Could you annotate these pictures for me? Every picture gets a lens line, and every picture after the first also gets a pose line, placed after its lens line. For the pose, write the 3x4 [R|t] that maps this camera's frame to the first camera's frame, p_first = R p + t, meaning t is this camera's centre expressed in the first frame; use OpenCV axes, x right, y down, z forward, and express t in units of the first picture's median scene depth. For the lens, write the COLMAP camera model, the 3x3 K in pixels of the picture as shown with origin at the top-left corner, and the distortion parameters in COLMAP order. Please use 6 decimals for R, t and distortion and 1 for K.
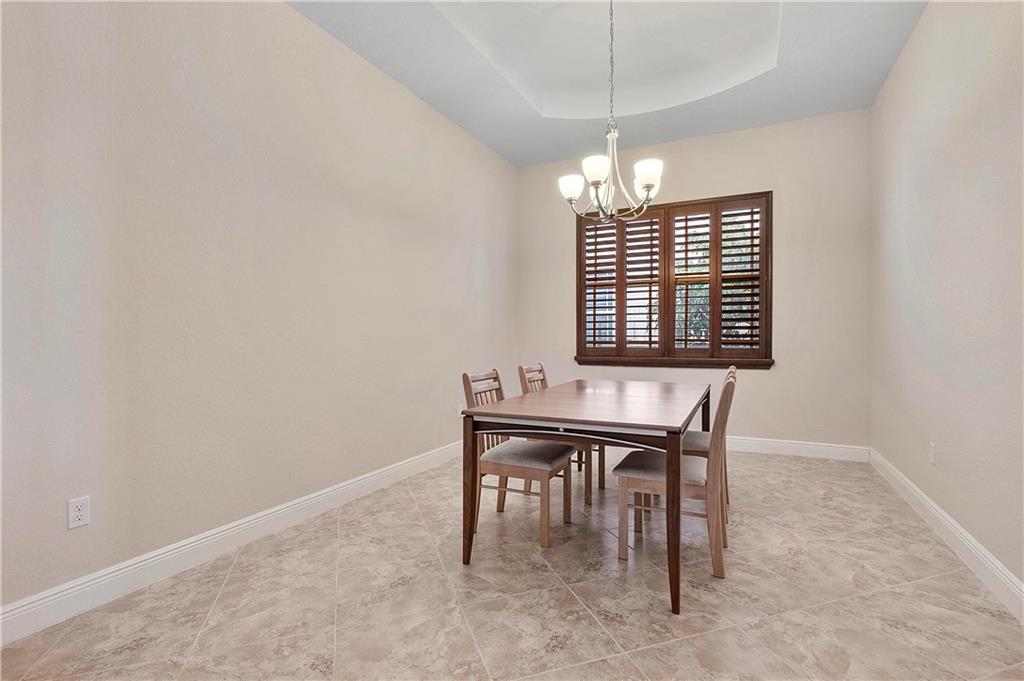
lens RADIAL K [[489.1, 0, 511.9], [0, 489.1, 338.4], [0, 0, 1]] dist [-0.008163, 0.002963]
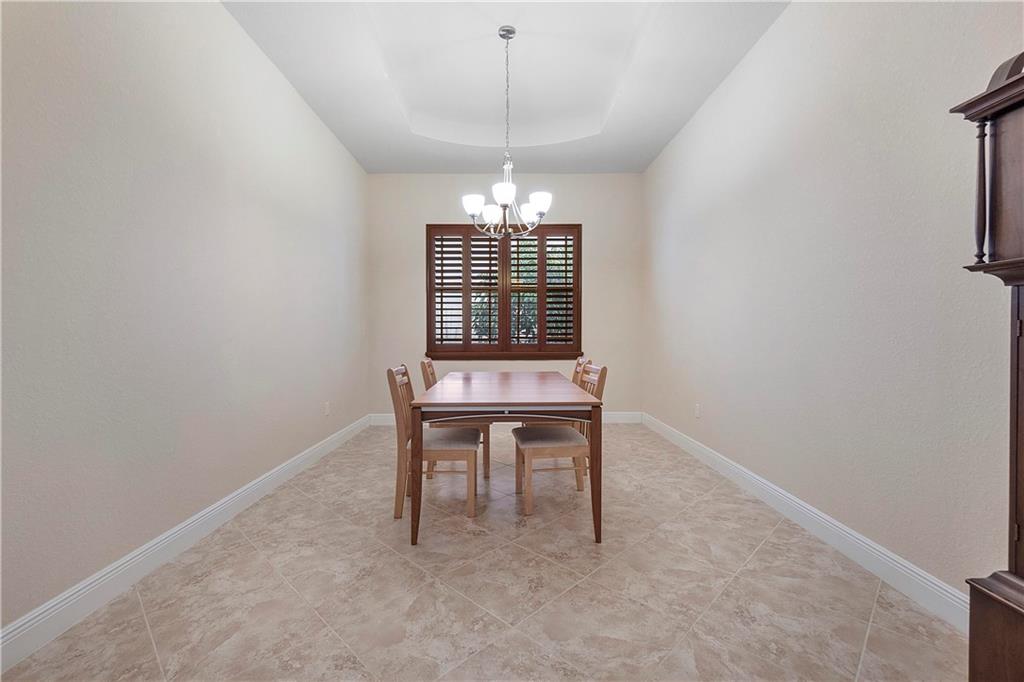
lens RADIAL K [[442.1, 0, 518.8], [0, 442.1, 338.7], [0, 0, 1]] dist [-0.008598, 0.001674]
pose [[0.888101, -0.002861, 0.459639, -0.269023], [0.000785, 0.999989, 0.004707, 0.002047], [-0.459647, -0.003820, 0.888093, 0.023475]]
